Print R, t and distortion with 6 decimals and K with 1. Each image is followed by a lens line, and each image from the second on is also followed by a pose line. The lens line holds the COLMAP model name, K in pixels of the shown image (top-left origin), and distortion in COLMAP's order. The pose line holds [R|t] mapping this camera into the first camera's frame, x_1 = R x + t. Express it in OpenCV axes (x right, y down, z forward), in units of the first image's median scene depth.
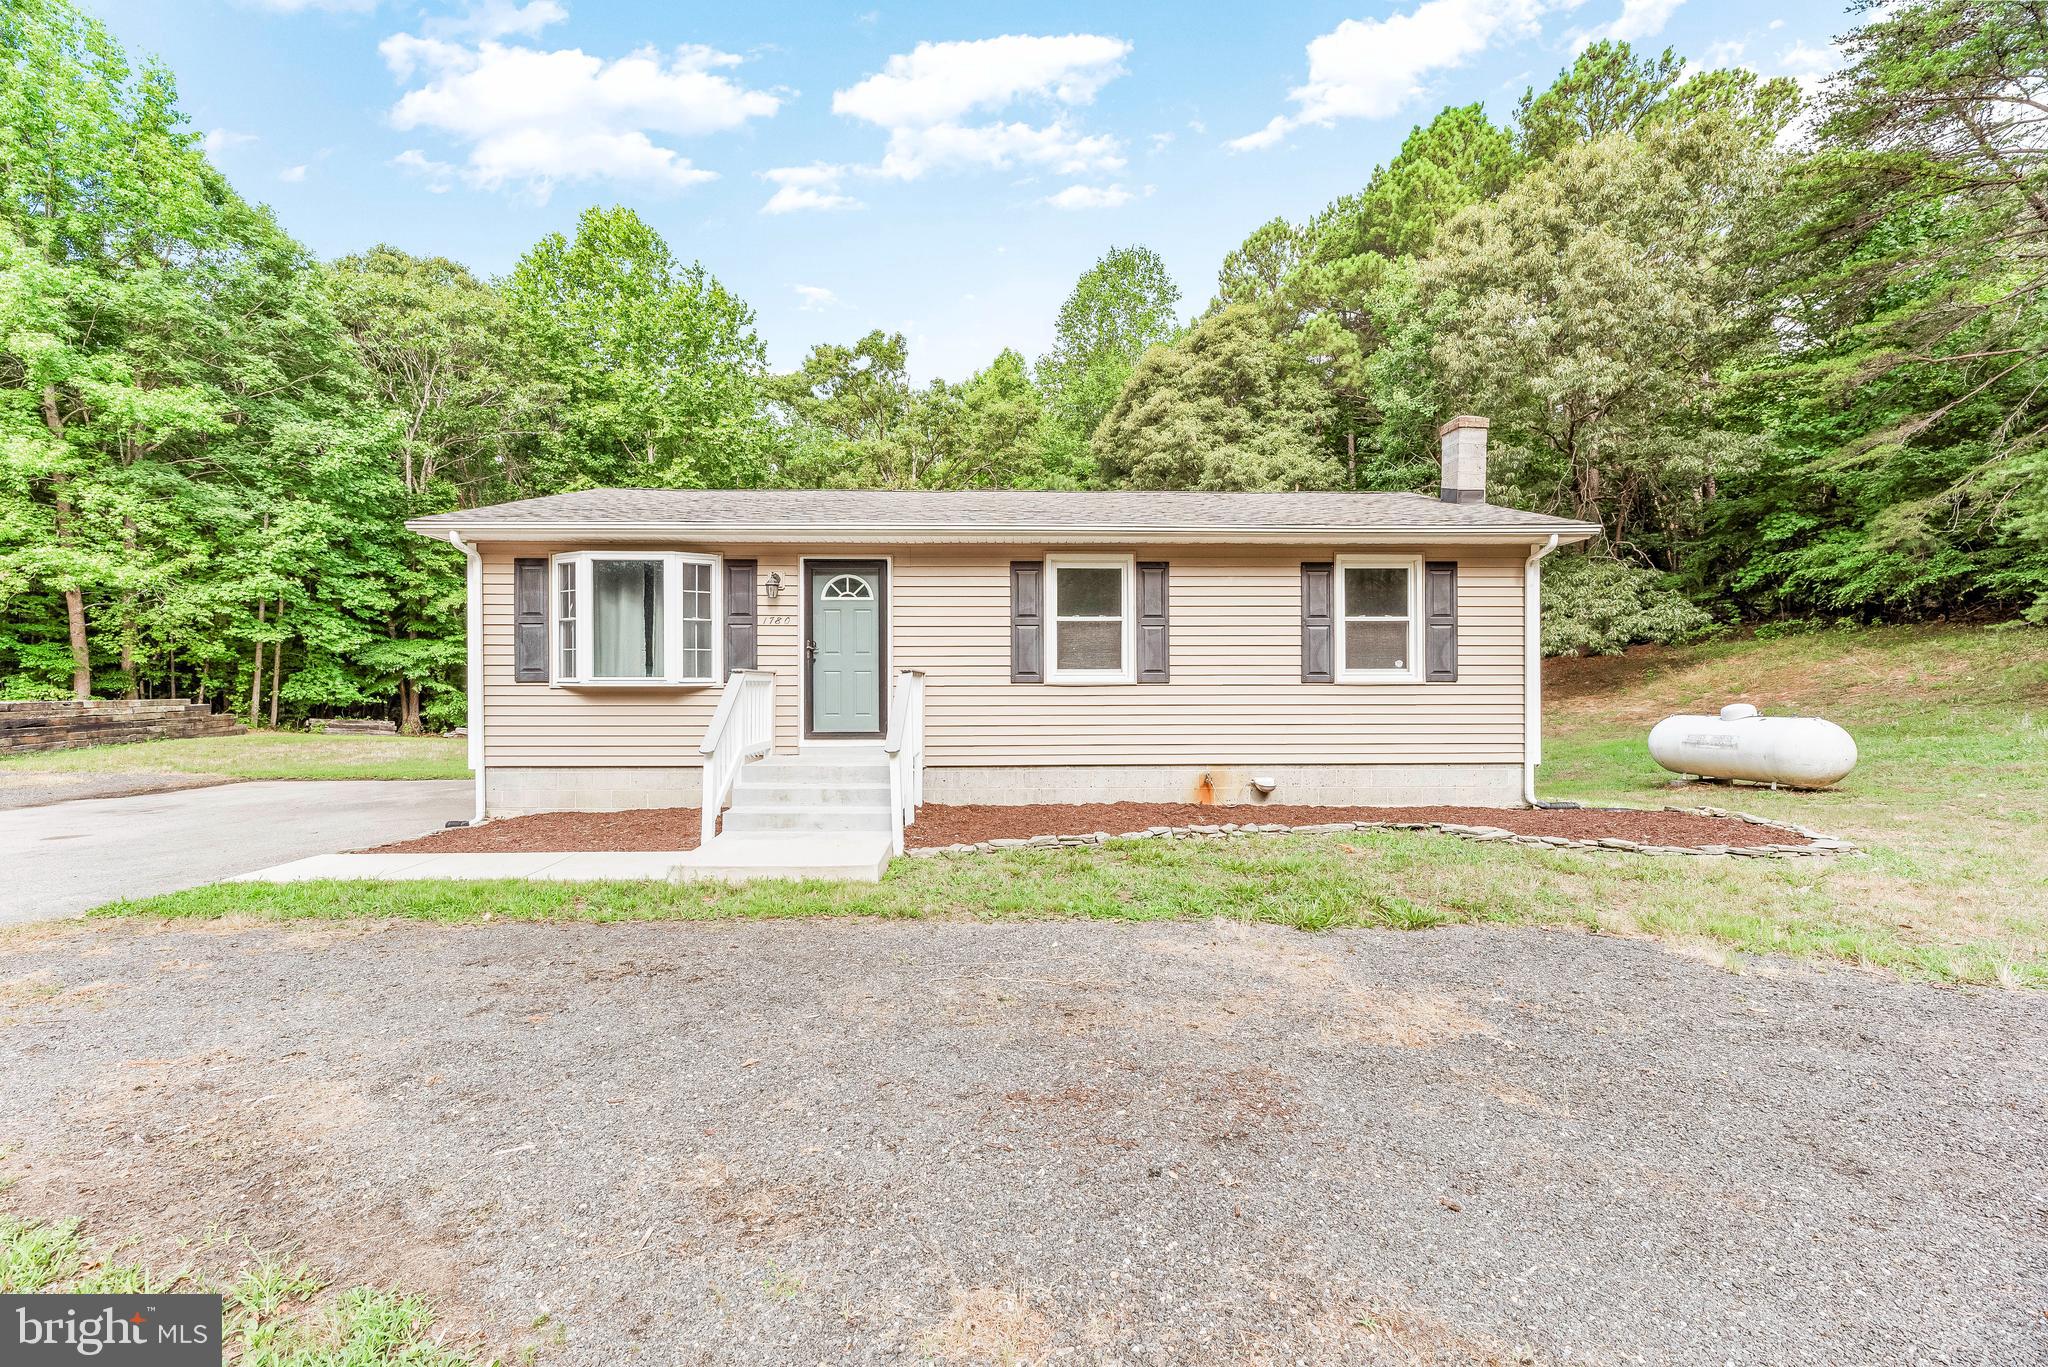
lens RADIAL K [[825.9, 0, 1013.0], [0, 825.9, 683.8], [0, 0, 1]] dist [0.001383, 0.000002]
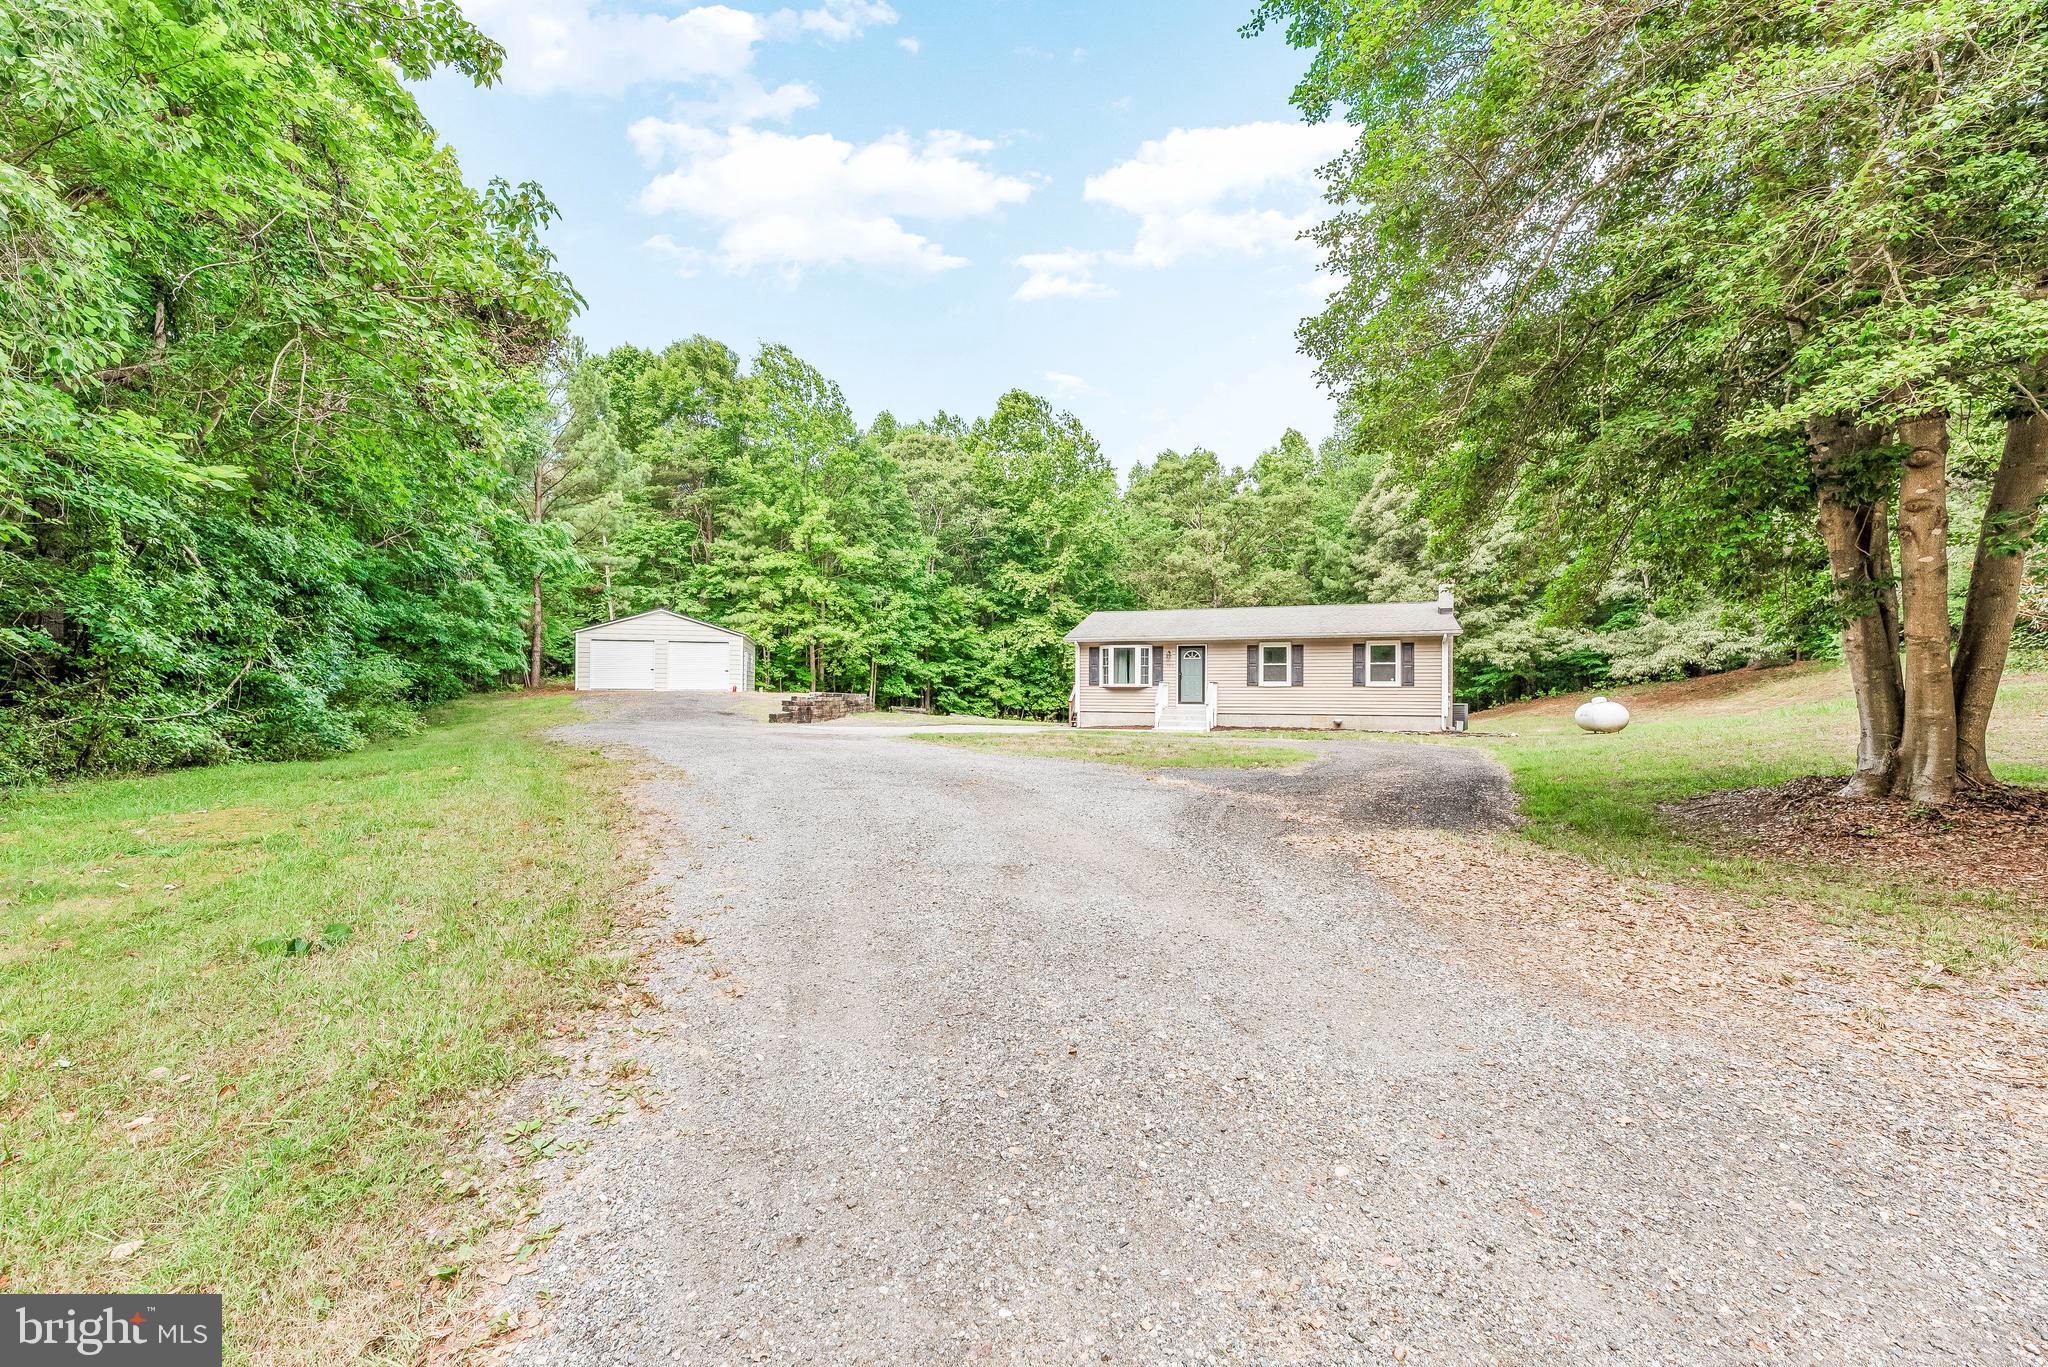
lens RADIAL K [[841.7, 0, 994.0], [0, 841.7, 680.9], [0, 0, 1]] dist [-0.000929, -0.000087]
pose [[0.923009, 0.001050, -0.384776, 0.233152], [-0.005103, 0.999942, -0.009511, 0.010349], [0.384743, 0.010743, 0.922961, -1.561374]]
